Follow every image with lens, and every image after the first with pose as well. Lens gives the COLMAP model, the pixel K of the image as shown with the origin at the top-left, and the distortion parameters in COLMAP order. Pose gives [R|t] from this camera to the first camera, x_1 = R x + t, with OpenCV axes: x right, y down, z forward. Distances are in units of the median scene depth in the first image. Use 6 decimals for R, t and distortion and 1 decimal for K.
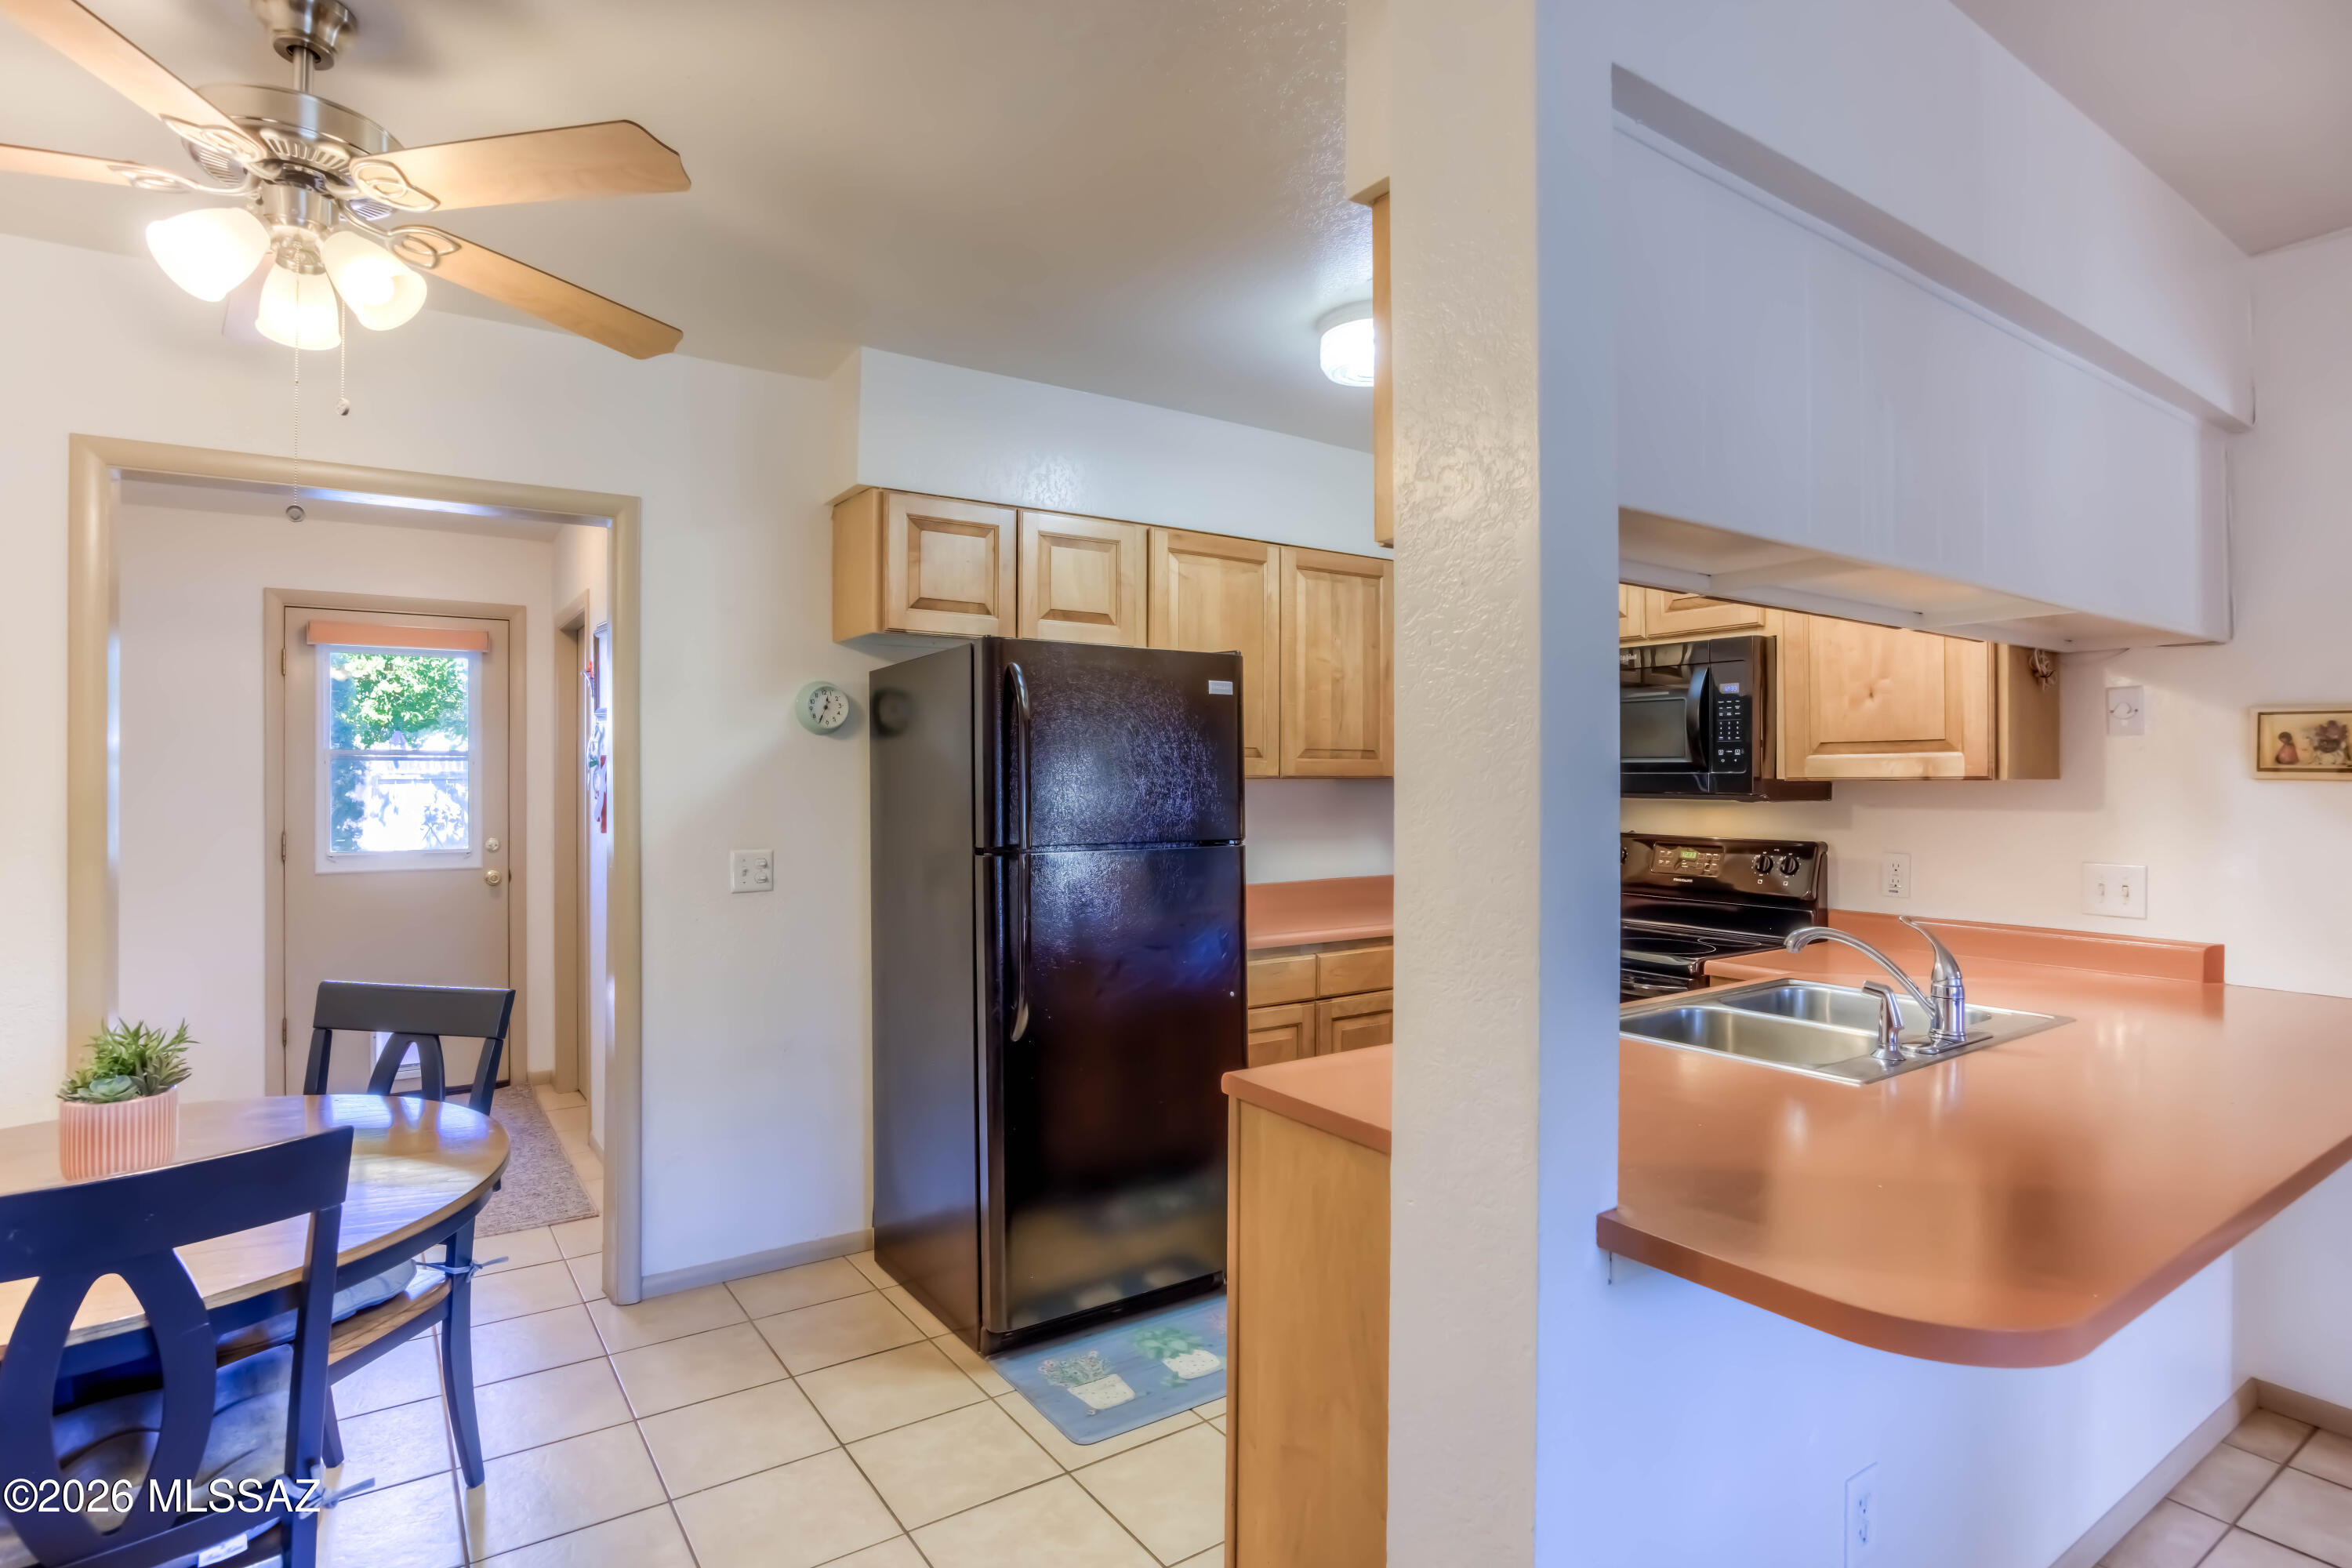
lens RADIAL K [[1202.6, 0, 1170.1], [0, 1202.6, 775.6], [0, 0, 1]] dist [-0.014010, 0.000252]
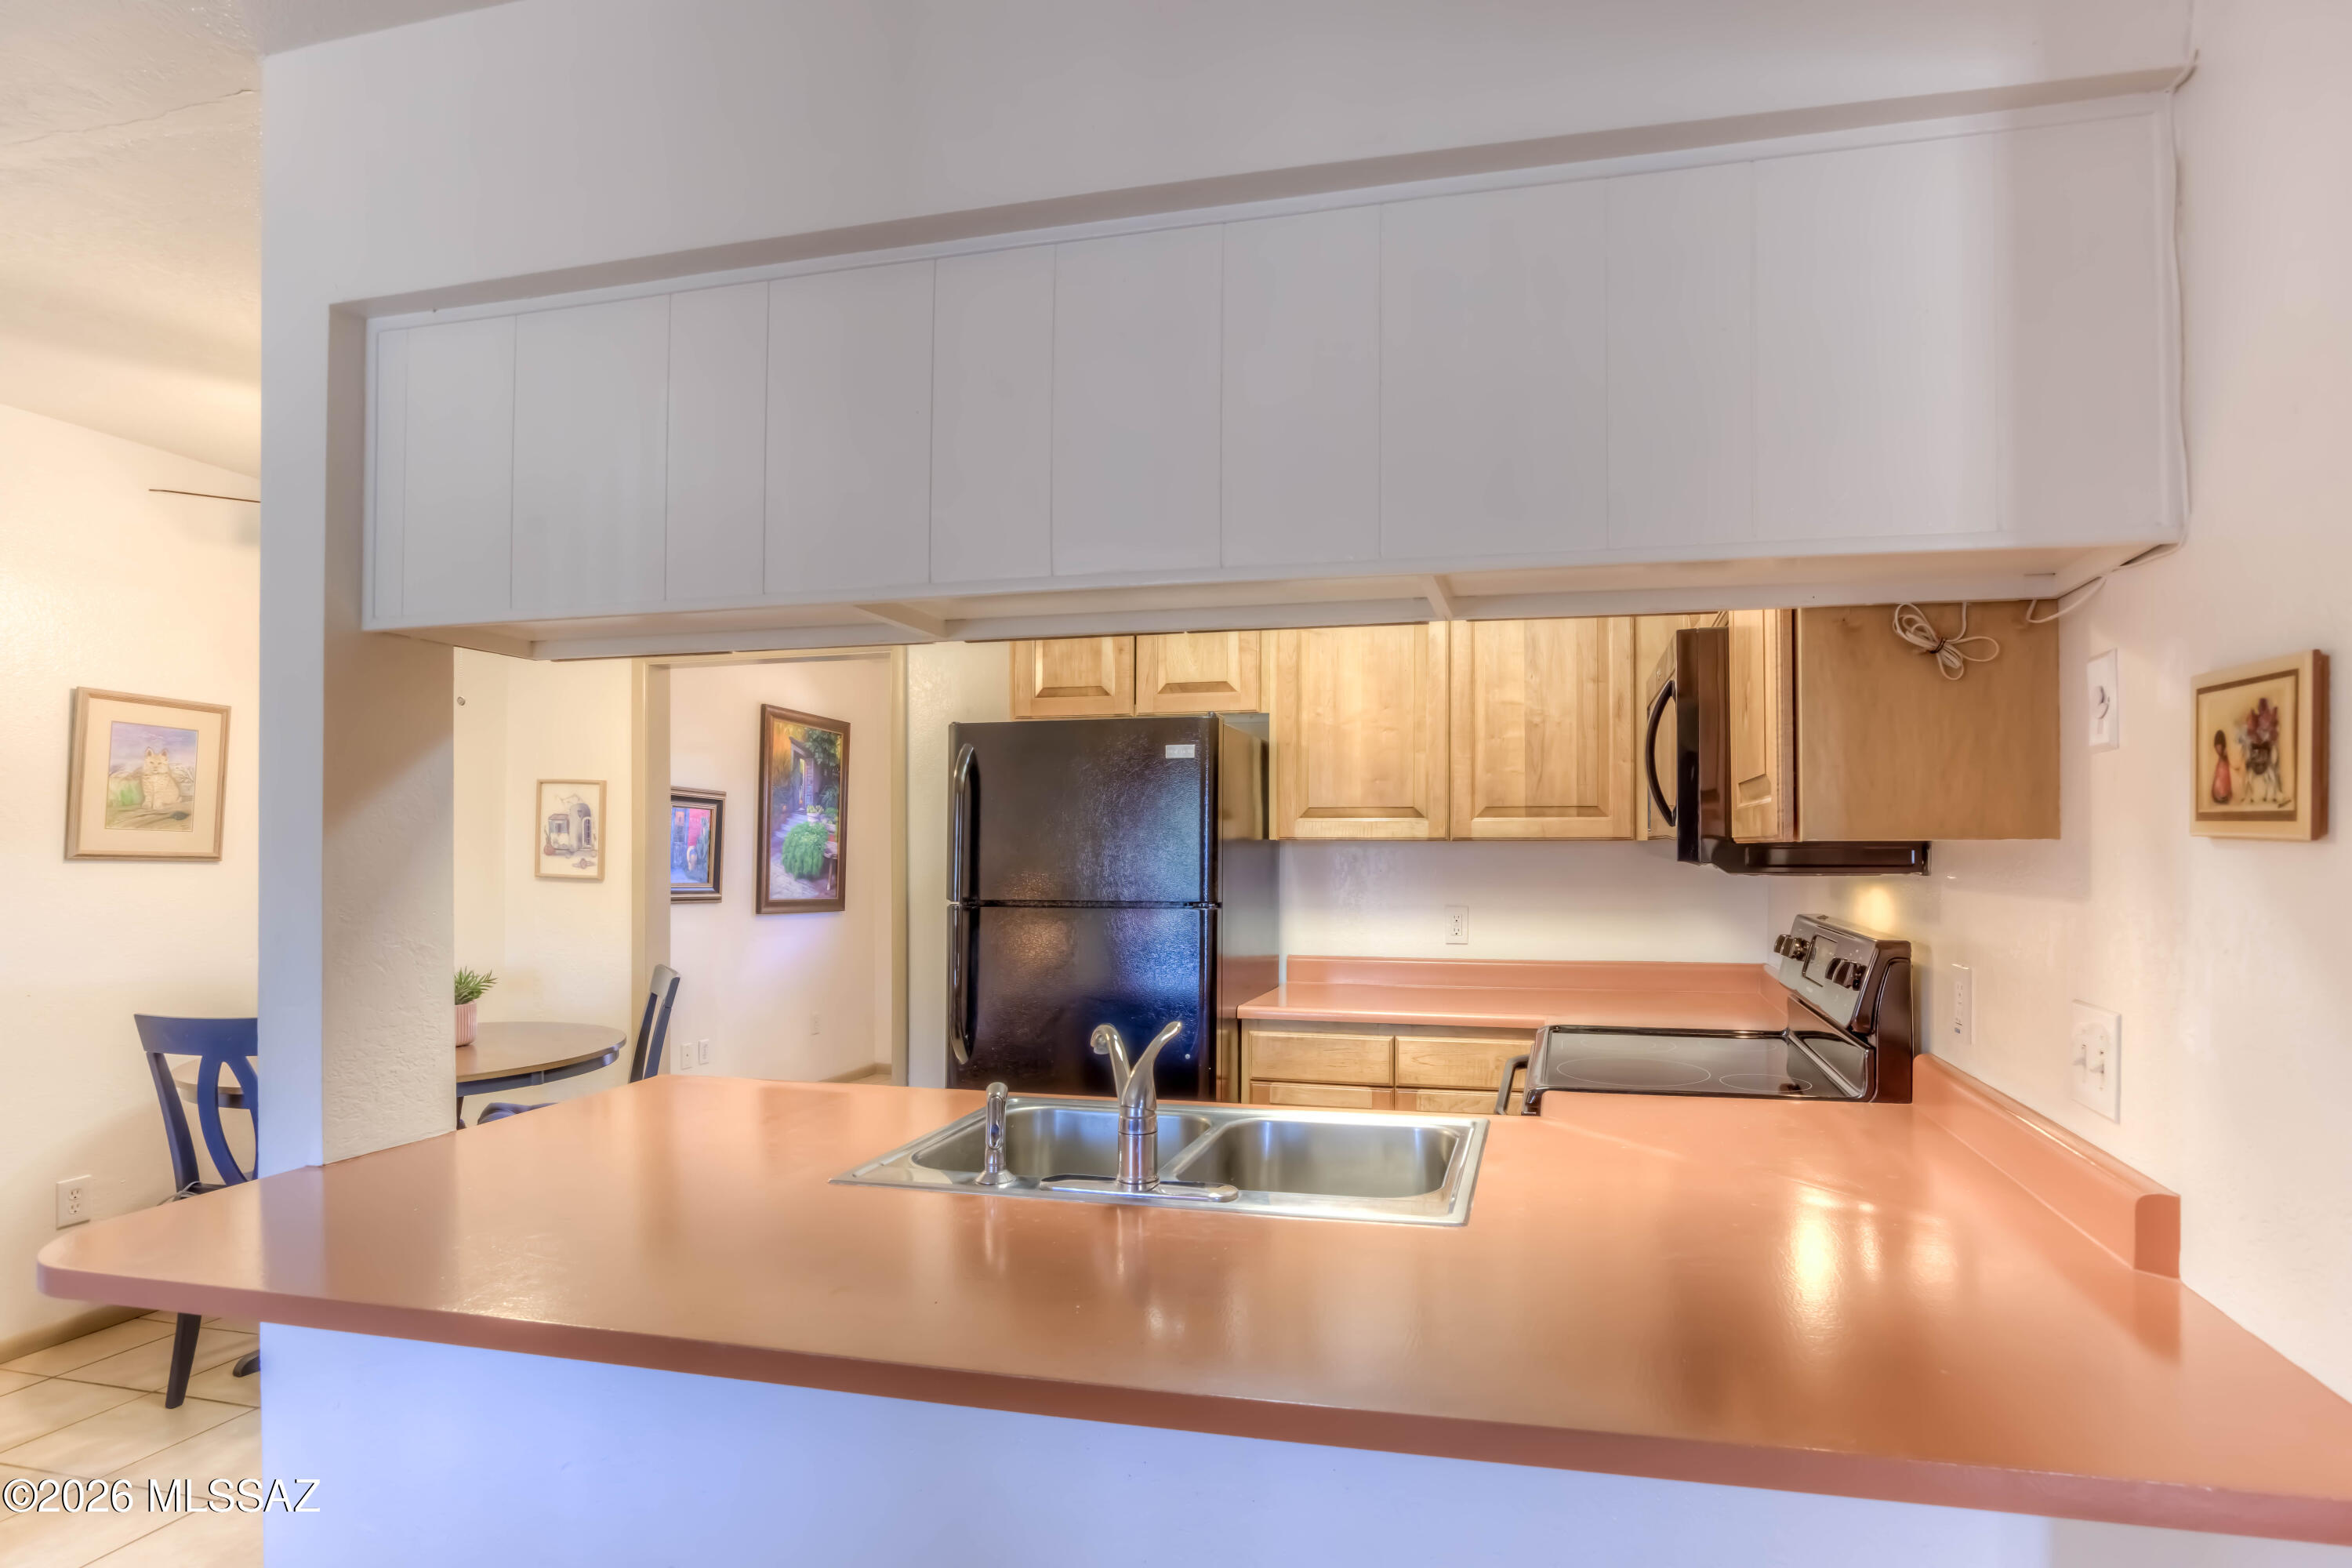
lens RADIAL K [[1230.7, 0, 1279.3], [0, 1230.7, 821.2], [0, 0, 1]] dist [-0.017425, 0.001955]
pose [[0.675340, -0.011644, -0.737415, 0.714873], [0.001904, 0.999900, -0.014044, 0.000935], [0.737504, 0.008080, 0.675294, 0.302728]]
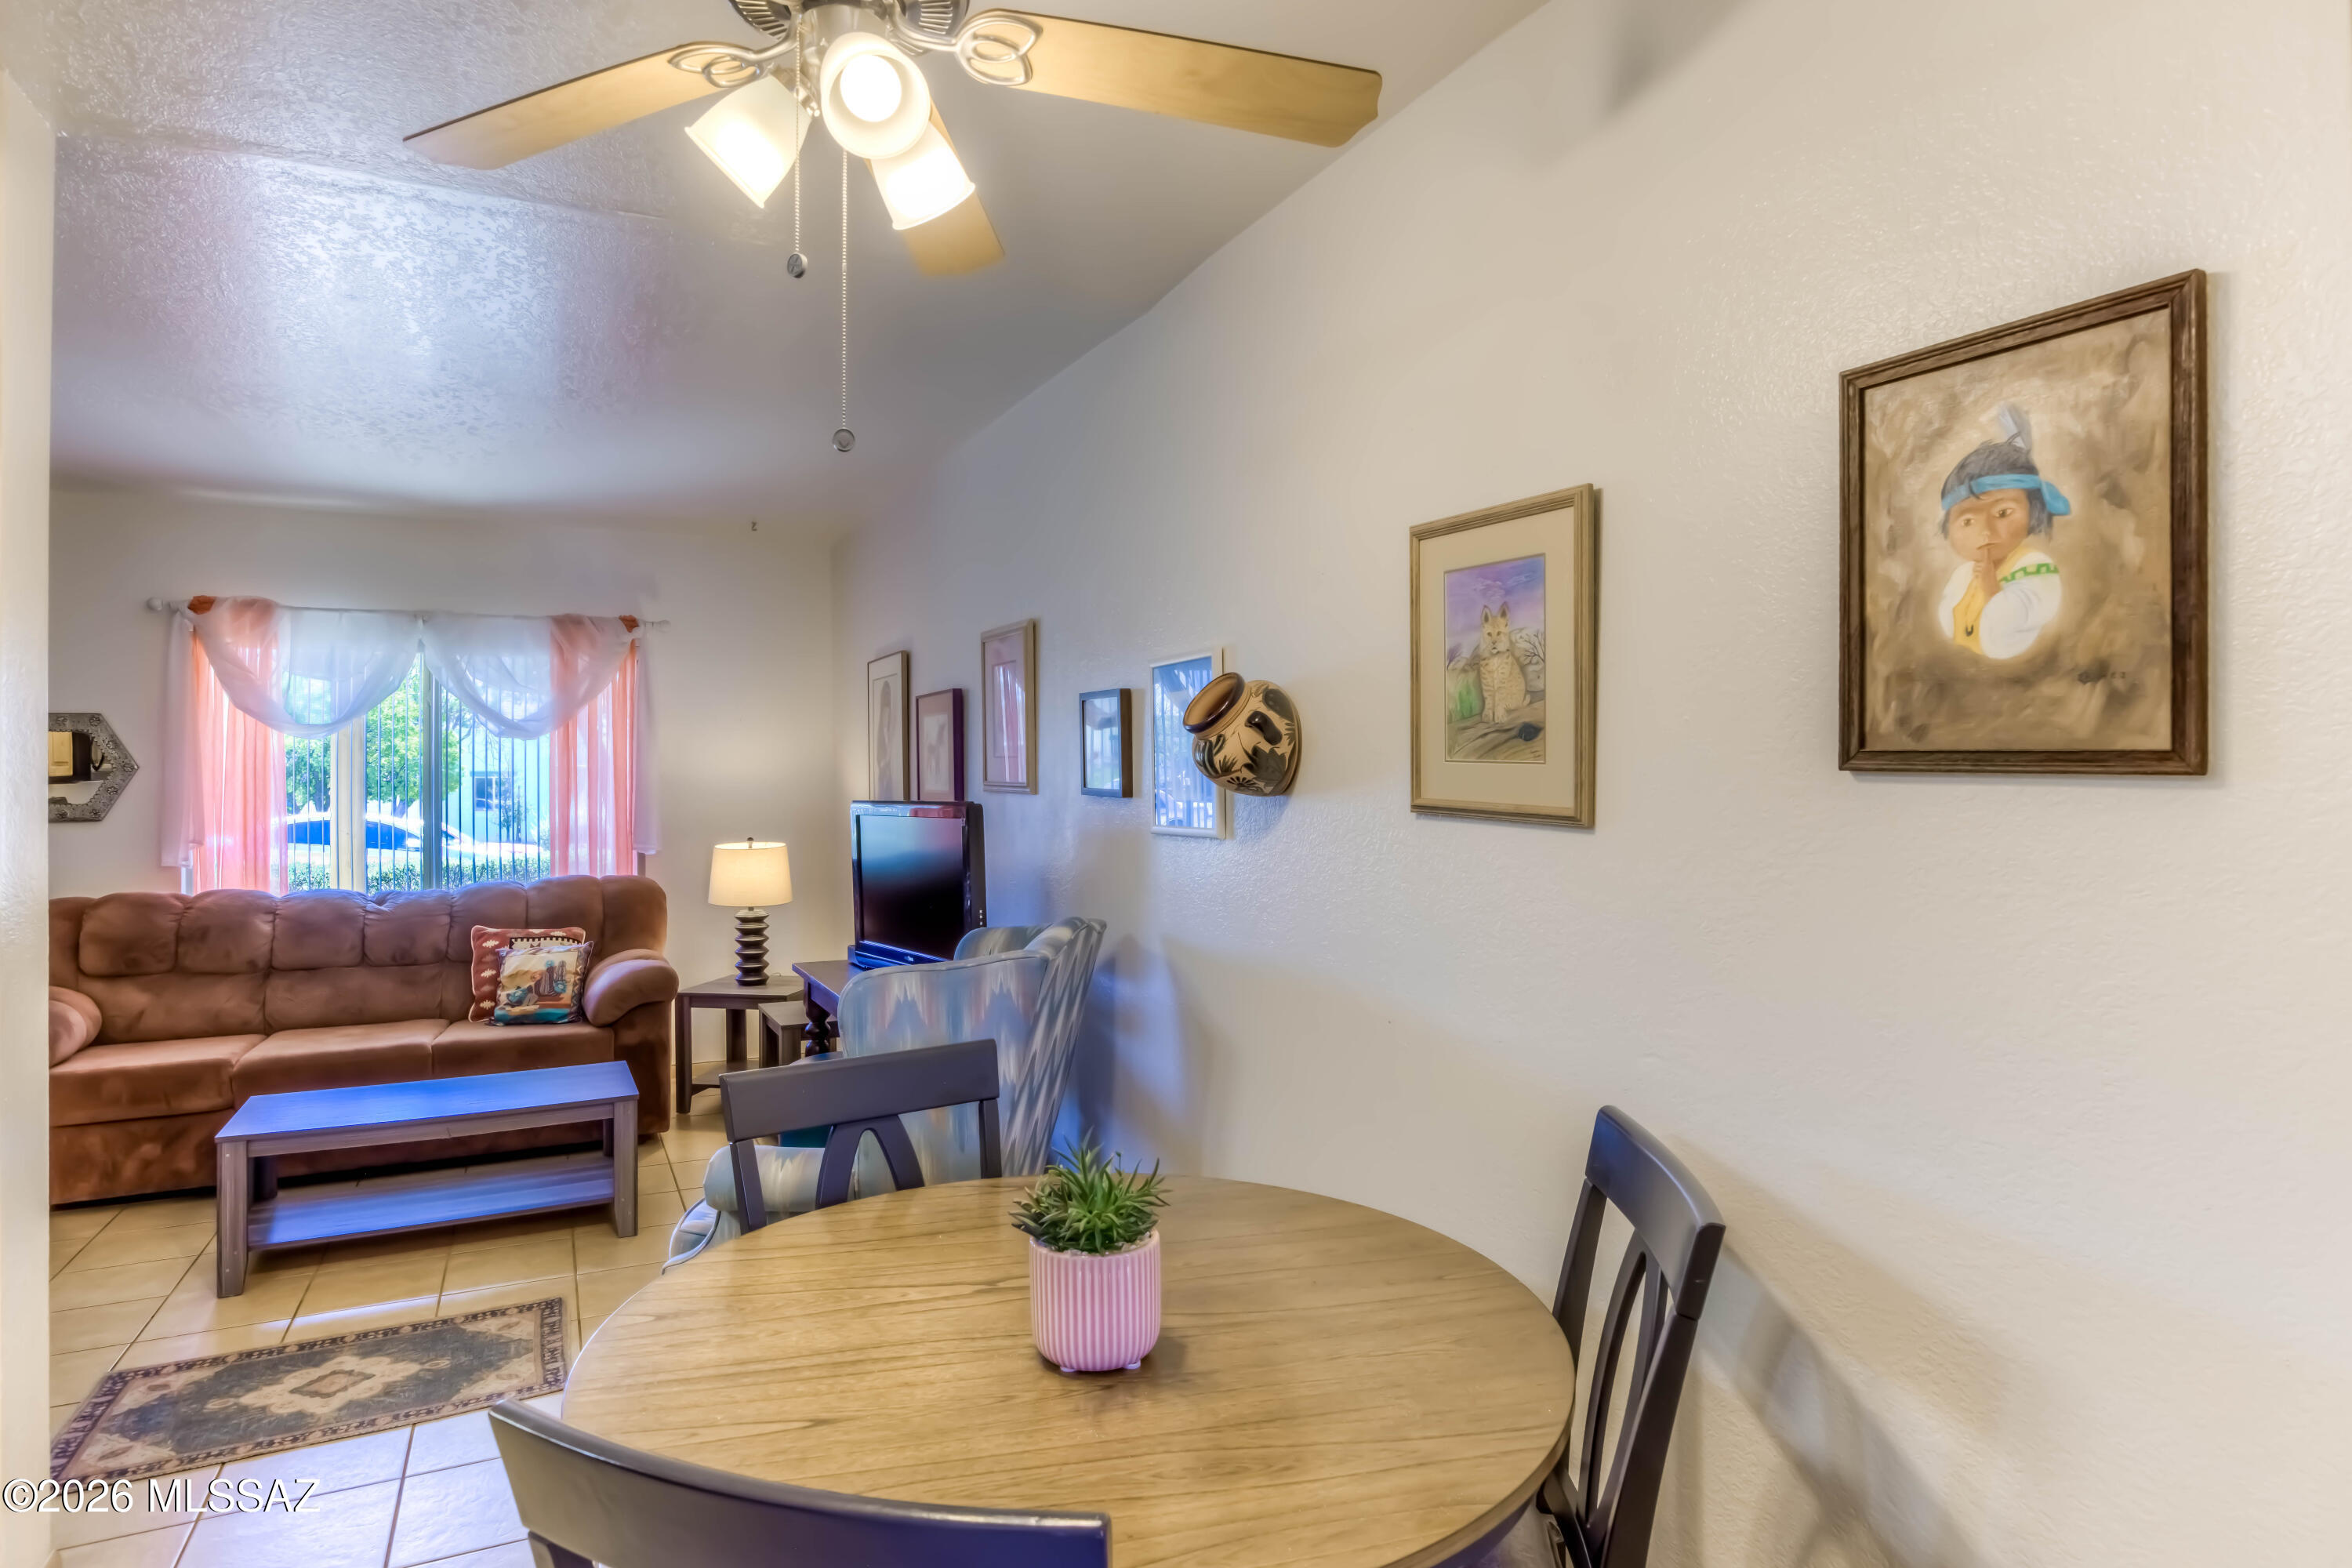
lens RADIAL K [[1282.2, 0, 1128.5], [0, 1282.2, 789.1], [0, 0, 1]] dist [0.001911, 0.003329]
pose [[-0.984835, 0.005617, 0.173400, -0.472483], [0.006673, 0.999963, 0.005504, 0.000236], [-0.173363, 0.006578, -0.984836, 0.819068]]
